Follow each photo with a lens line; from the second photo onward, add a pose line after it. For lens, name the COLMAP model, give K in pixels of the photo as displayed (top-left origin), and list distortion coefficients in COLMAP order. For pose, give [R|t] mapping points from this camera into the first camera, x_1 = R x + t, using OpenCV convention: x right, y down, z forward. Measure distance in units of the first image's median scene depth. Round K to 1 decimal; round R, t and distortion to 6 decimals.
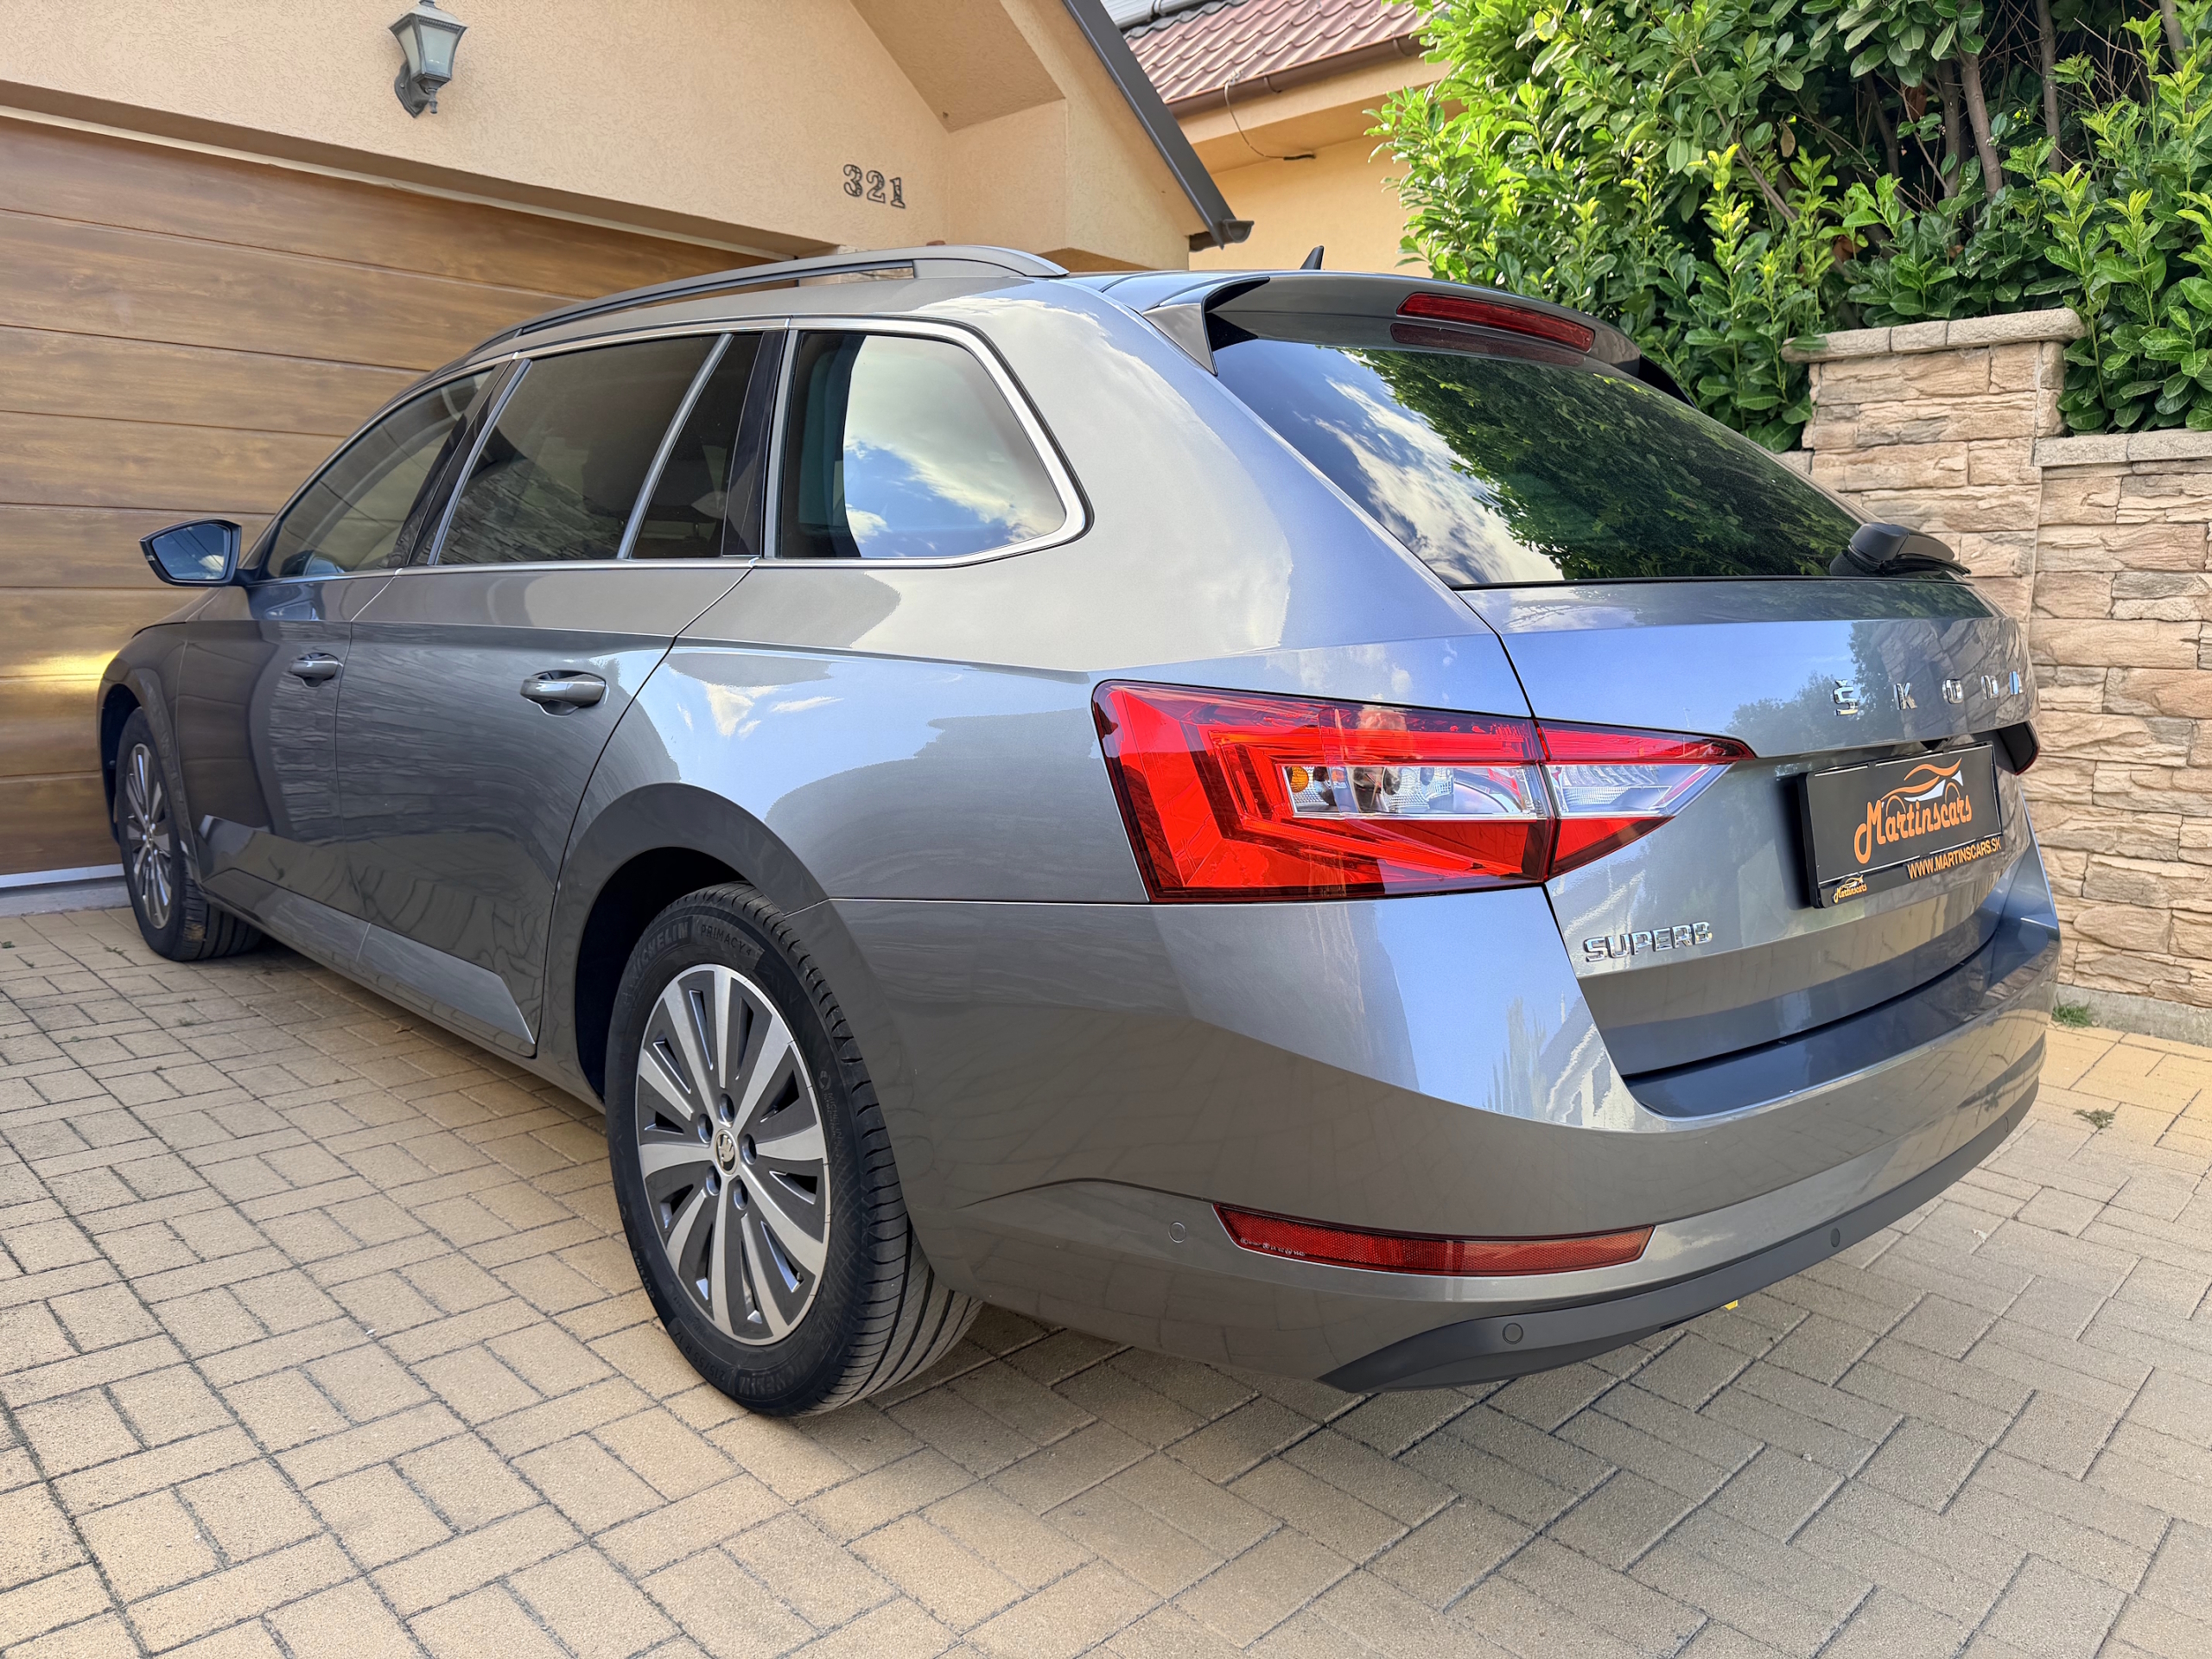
lens RADIAL K [[1603.9, 0, 1111.6], [0, 1603.9, 750.6], [0, 0, 1]] dist [-0.007561, -0.003894]
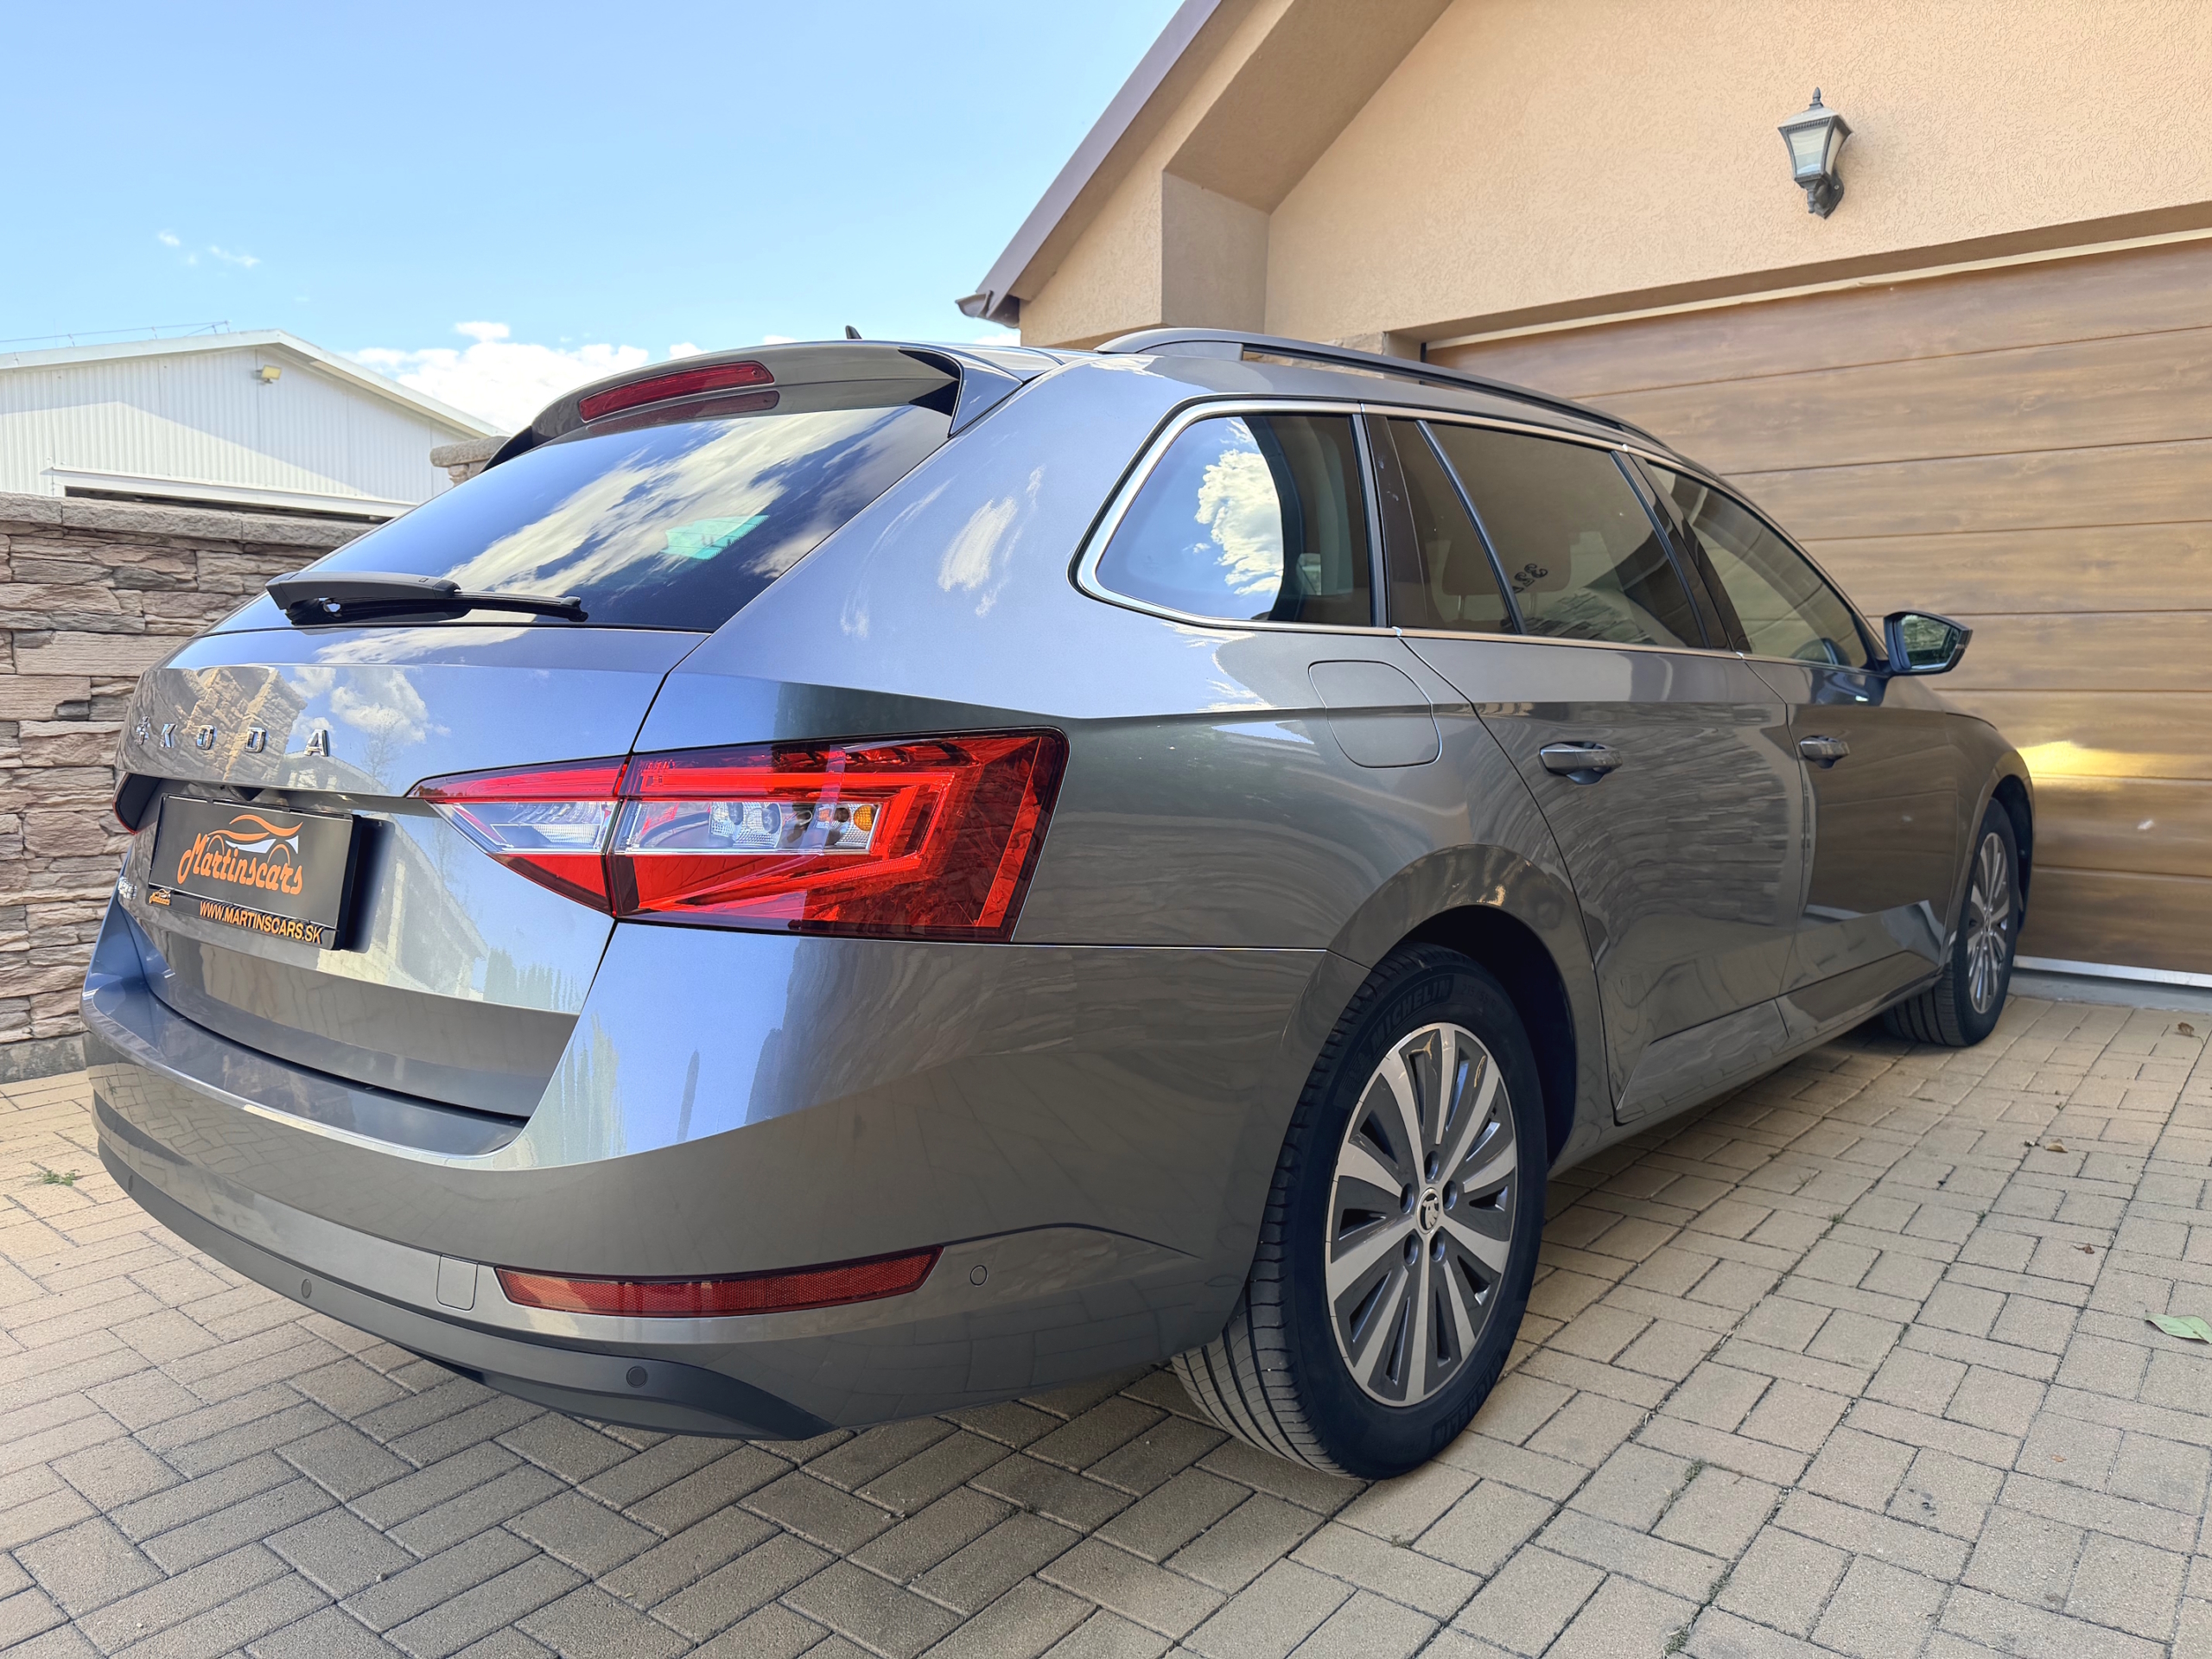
lens RADIAL K [[1534.1, 0, 1119.5], [0, 1534.1, 798.2], [0, 0, 1]] dist [0.007232, -0.002474]
pose [[0.108219, 0.062555, -0.992157, 0.483886], [-0.102091, 0.993441, 0.051500, -0.033543], [0.988871, 0.095717, 0.113895, 0.458964]]
